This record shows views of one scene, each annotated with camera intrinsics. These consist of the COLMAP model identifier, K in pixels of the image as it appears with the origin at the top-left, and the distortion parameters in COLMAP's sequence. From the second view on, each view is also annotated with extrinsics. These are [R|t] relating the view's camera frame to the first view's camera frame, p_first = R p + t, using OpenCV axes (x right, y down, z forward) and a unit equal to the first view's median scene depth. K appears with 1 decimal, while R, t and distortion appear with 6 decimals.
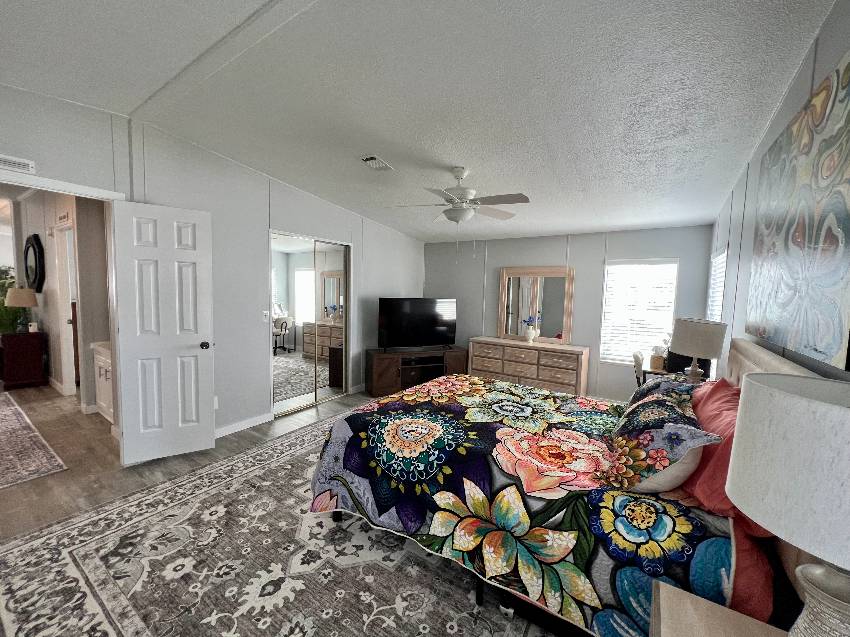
lens RADIAL K [[343.2, 0, 423.5], [0, 343.2, 316.4], [0, 0, 1]] dist [-0.000852, 0.000992]
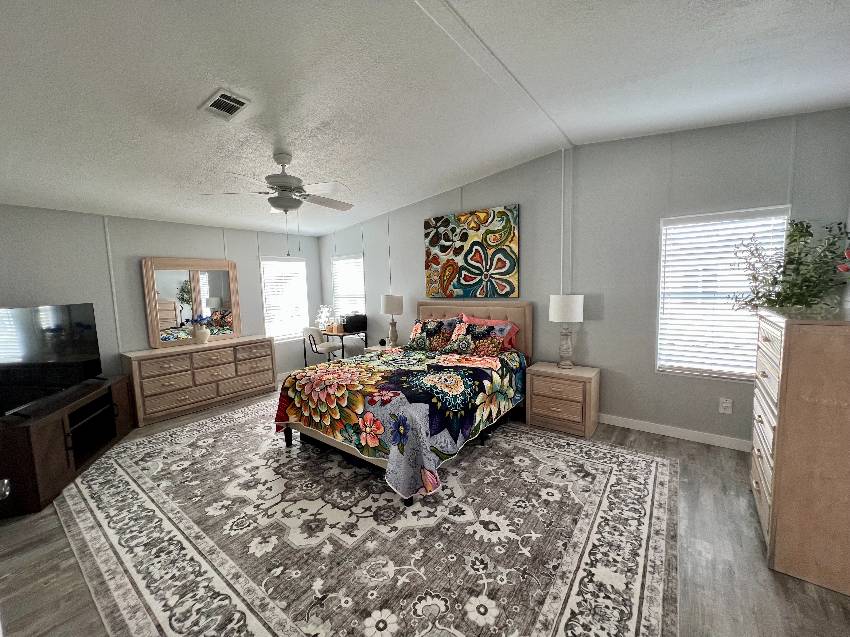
lens RADIAL K [[343.2, 0, 423.5], [0, 343.2, 316.4], [0, 0, 1]] dist [-0.000852, 0.000992]
pose [[0.058533, -0.120991, 0.990926, -1.301957], [0.105738, 0.987796, 0.114363, -0.087869], [-0.992670, 0.098085, 0.070612, 0.892355]]
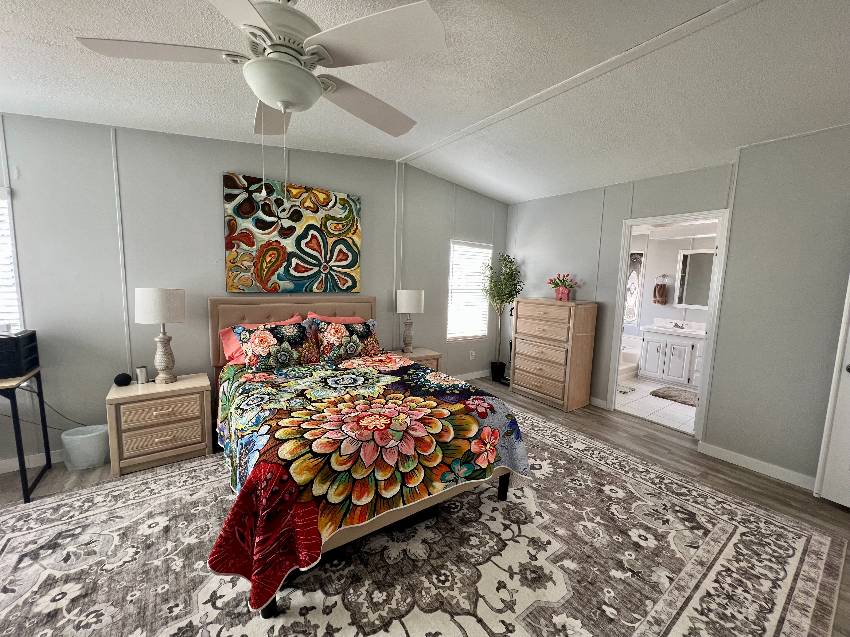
lens RADIAL K [[343.2, 0, 423.5], [0, 343.2, 316.4], [0, 0, 1]] dist [-0.000852, 0.000992]
pose [[-0.935374, -0.095817, 0.340434, -0.356565], [-0.030191, 0.980719, 0.193076, -0.161491], [-0.352370, 0.170321, -0.920232, 2.109102]]
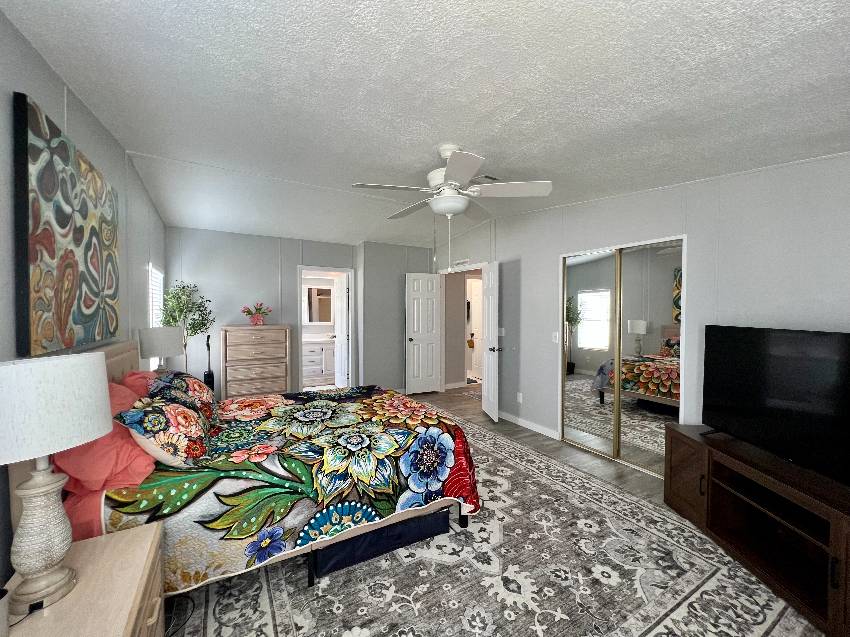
lens RADIAL K [[343.2, 0, 423.5], [0, 343.2, 316.4], [0, 0, 1]] dist [-0.000852, 0.000992]
pose [[-0.443170, -0.011033, -0.896370, 1.219749], [-0.082101, 0.996221, 0.028329, -0.111150], [0.892670, 0.086147, -0.442401, 1.988915]]
